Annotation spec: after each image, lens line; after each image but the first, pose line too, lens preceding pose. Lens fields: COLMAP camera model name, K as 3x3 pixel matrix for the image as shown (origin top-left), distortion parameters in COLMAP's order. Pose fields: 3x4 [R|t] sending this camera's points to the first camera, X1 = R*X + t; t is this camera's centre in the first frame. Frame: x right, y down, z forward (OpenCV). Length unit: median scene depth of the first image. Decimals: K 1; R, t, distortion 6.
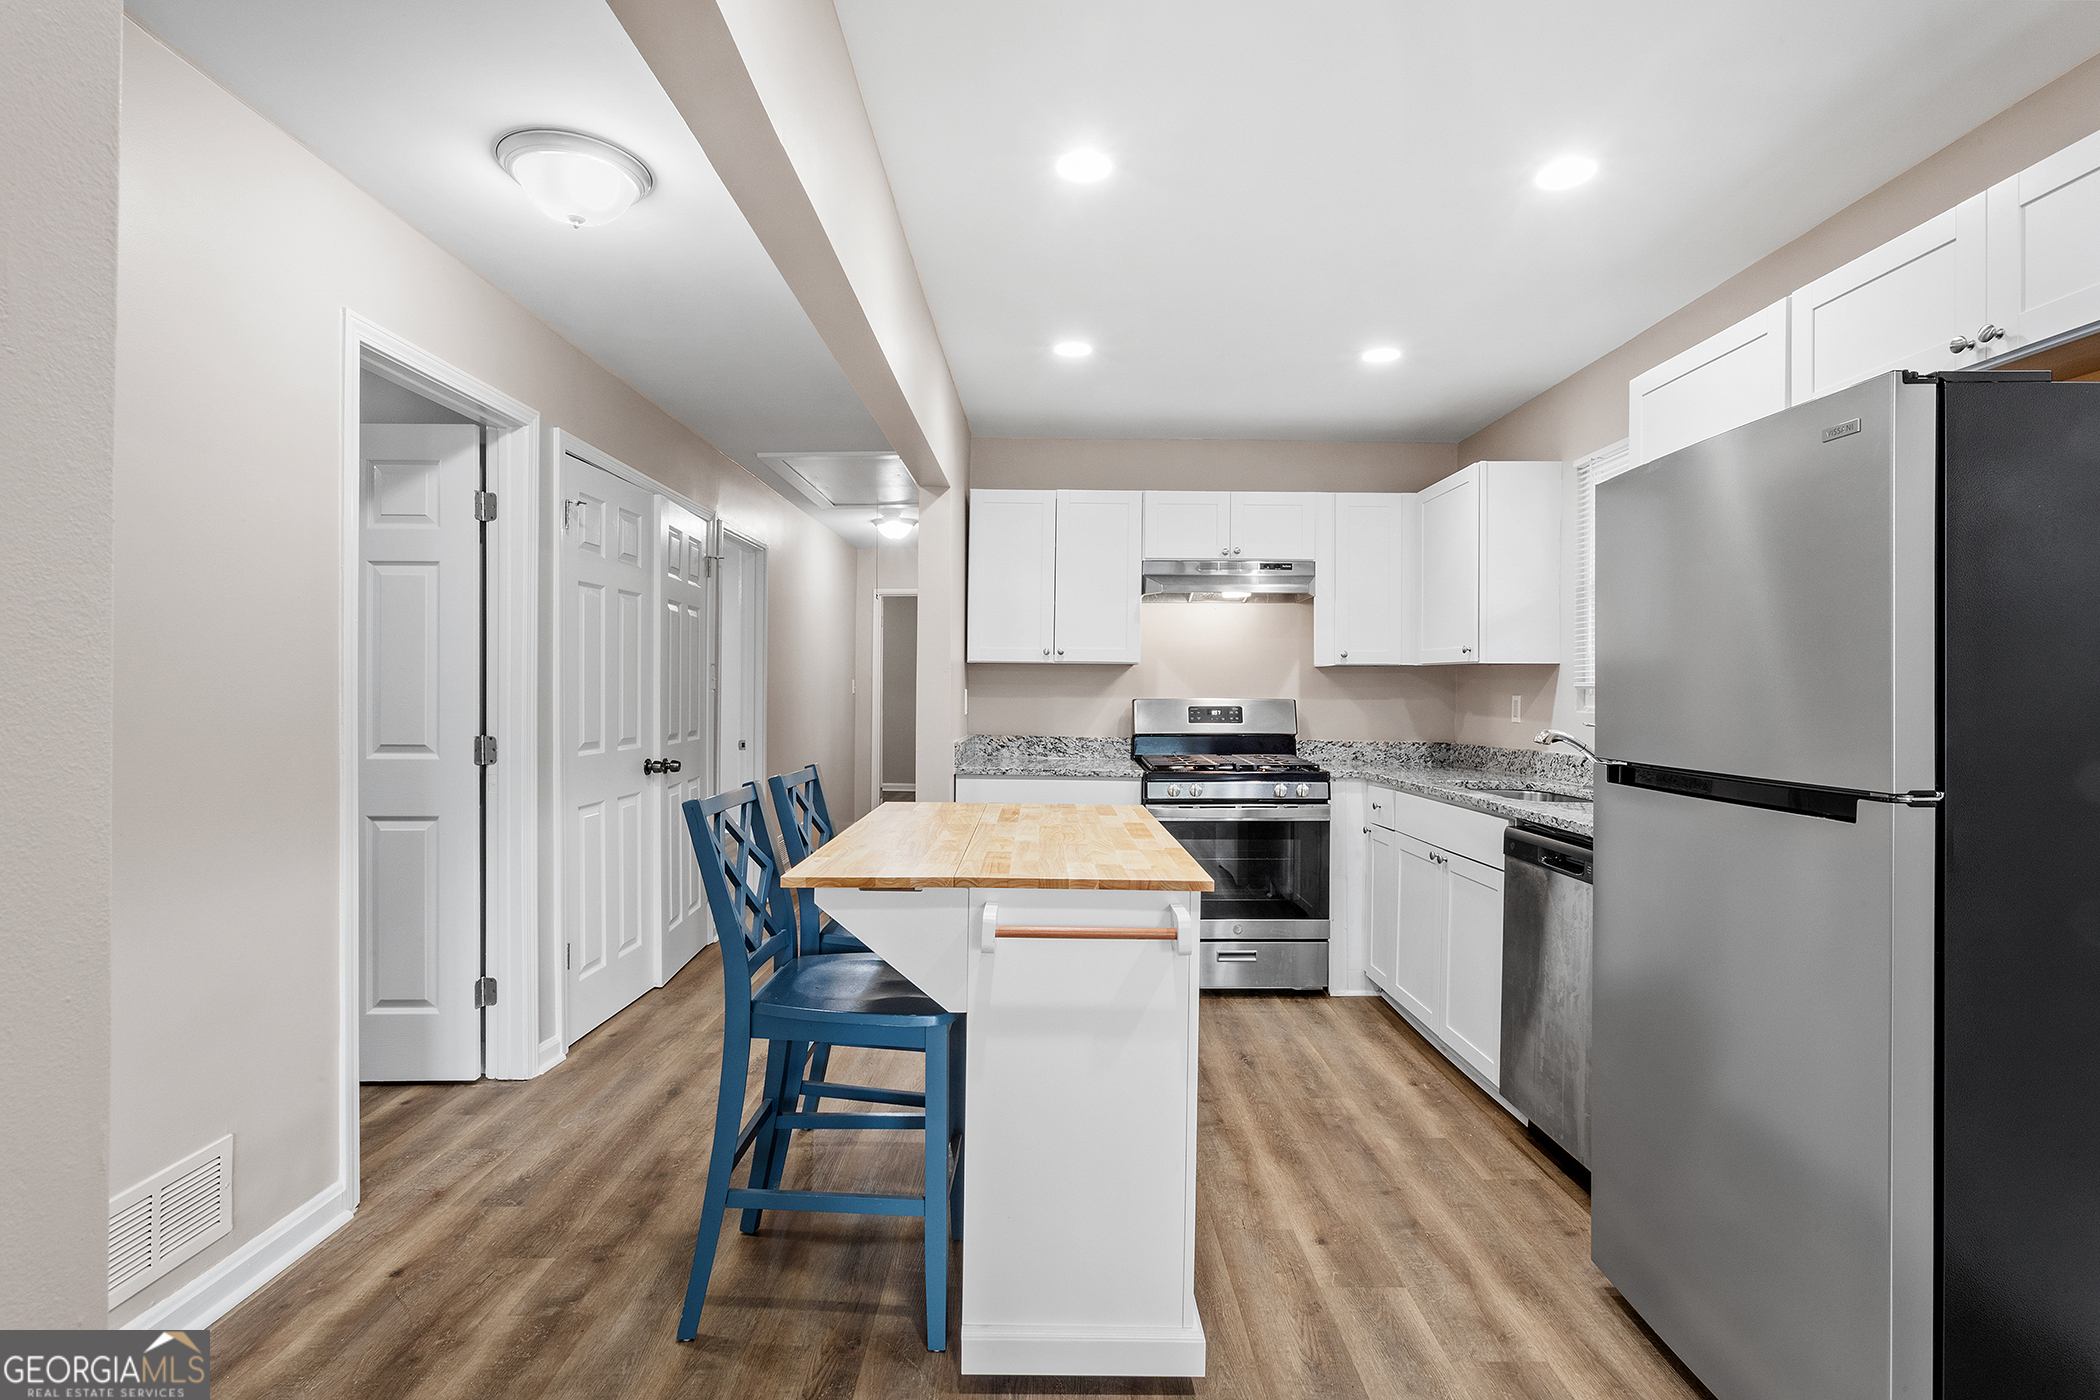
lens RADIAL K [[1010.8, 0, 1037.8], [0, 1010.8, 699.7], [0, 0, 1]] dist [-0.016399, 0.007415]
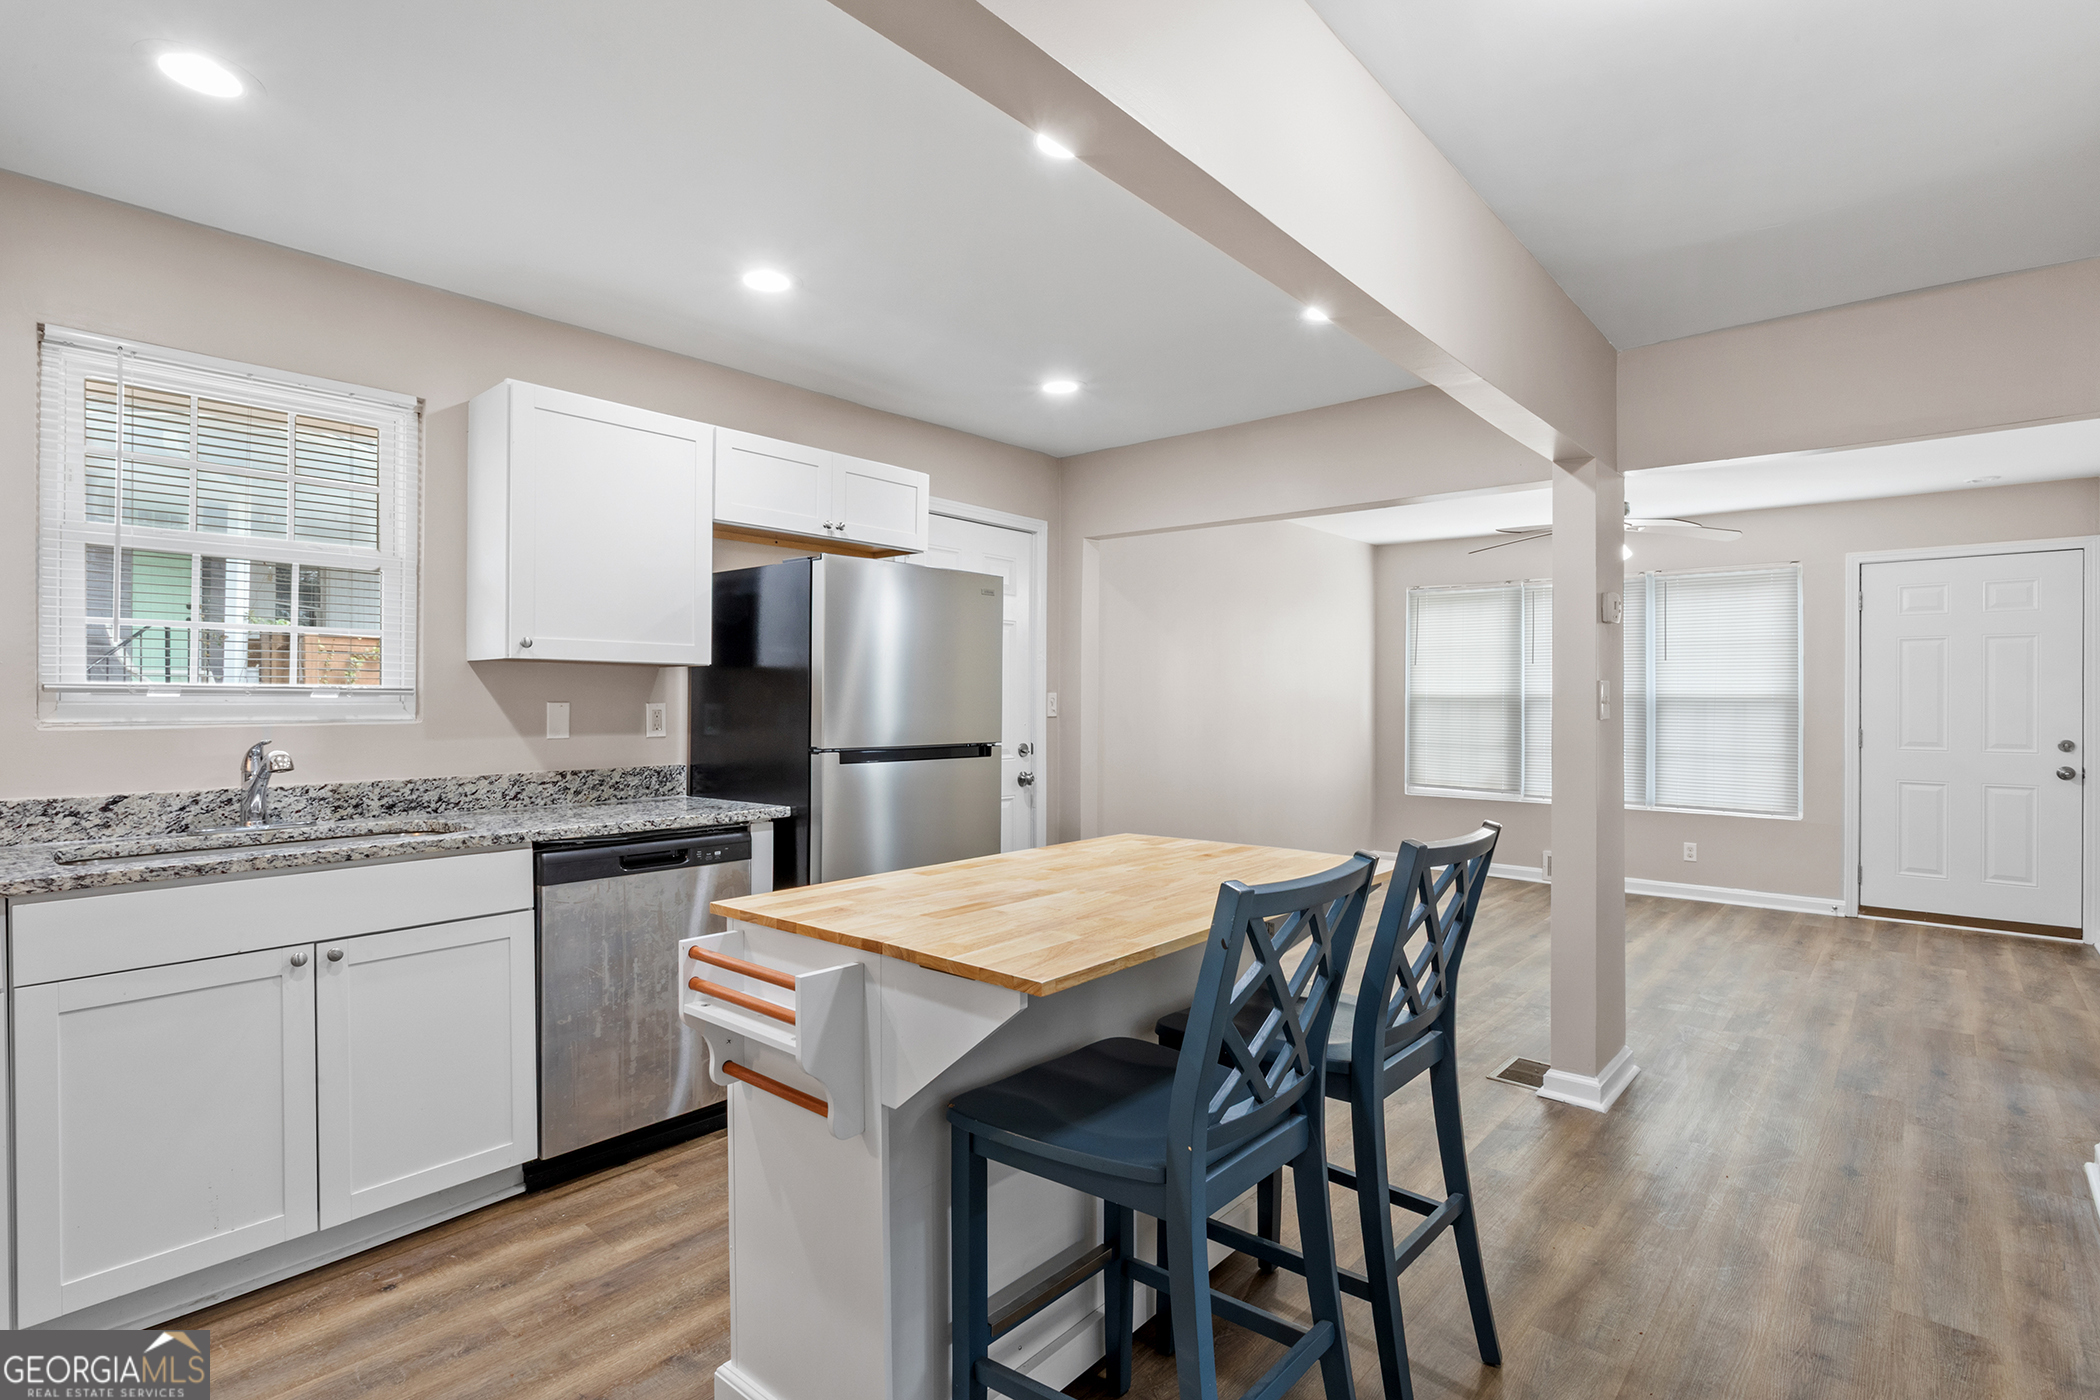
lens RADIAL K [[1010.8, 0, 1043.8], [0, 1010.8, 697.3], [0, 0, 1]] dist [-0.016399, 0.007415]
pose [[-0.752463, -0.008755, 0.658577, -0.320568], [-0.003880, 0.999953, 0.008860, -0.014842], [-0.658624, 0.004111, -0.752461, 0.994943]]
